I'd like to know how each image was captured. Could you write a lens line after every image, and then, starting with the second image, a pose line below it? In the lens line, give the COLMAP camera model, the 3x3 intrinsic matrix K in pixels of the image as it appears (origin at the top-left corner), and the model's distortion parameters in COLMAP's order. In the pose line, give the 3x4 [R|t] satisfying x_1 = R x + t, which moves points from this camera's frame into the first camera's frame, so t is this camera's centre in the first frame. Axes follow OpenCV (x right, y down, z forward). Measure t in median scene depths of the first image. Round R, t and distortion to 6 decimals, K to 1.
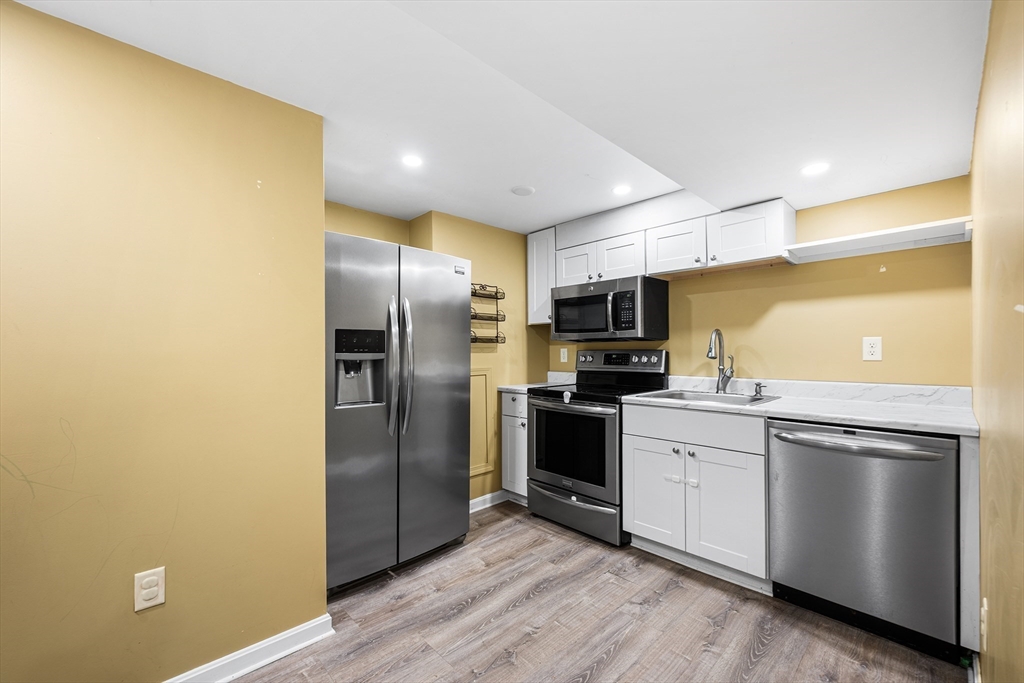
lens RADIAL K [[416.2, 0, 510.7], [0, 416.2, 351.6], [0, 0, 1]] dist [-0.001286, -0.000112]
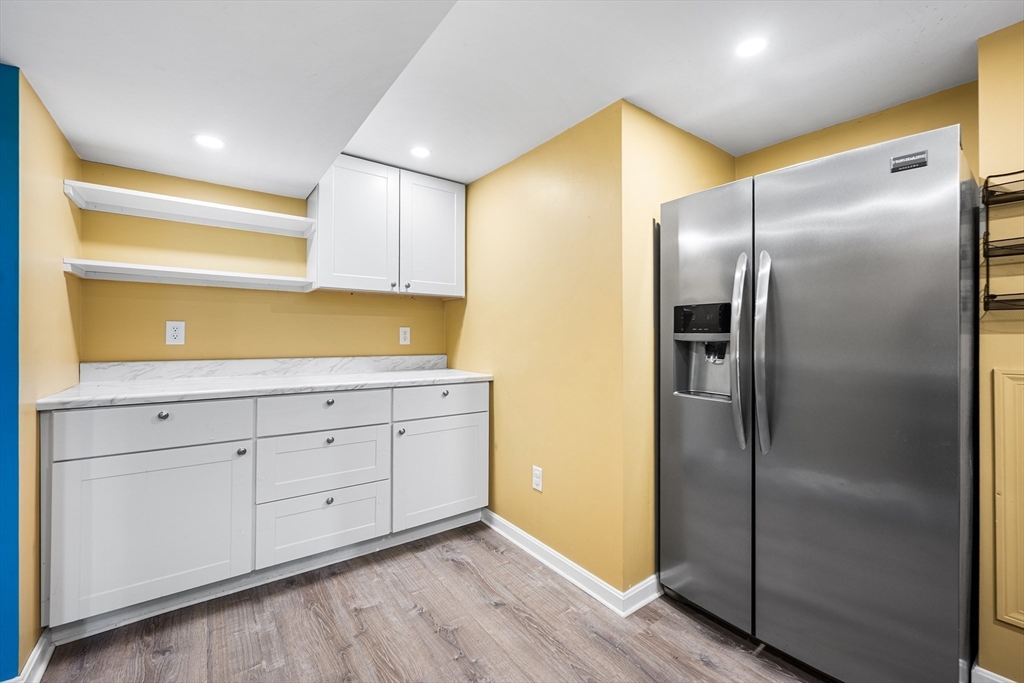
lens RADIAL K [[421.0, 0, 516.5], [0, 421.0, 336.2], [0, 0, 1]] dist [-0.000463, -0.000040]
pose [[-0.119216, 0.009525, -0.992823, 0.528695], [0.000073, 0.999954, 0.009584, 0.001479], [0.992868, 0.001070, -0.119211, 0.775200]]
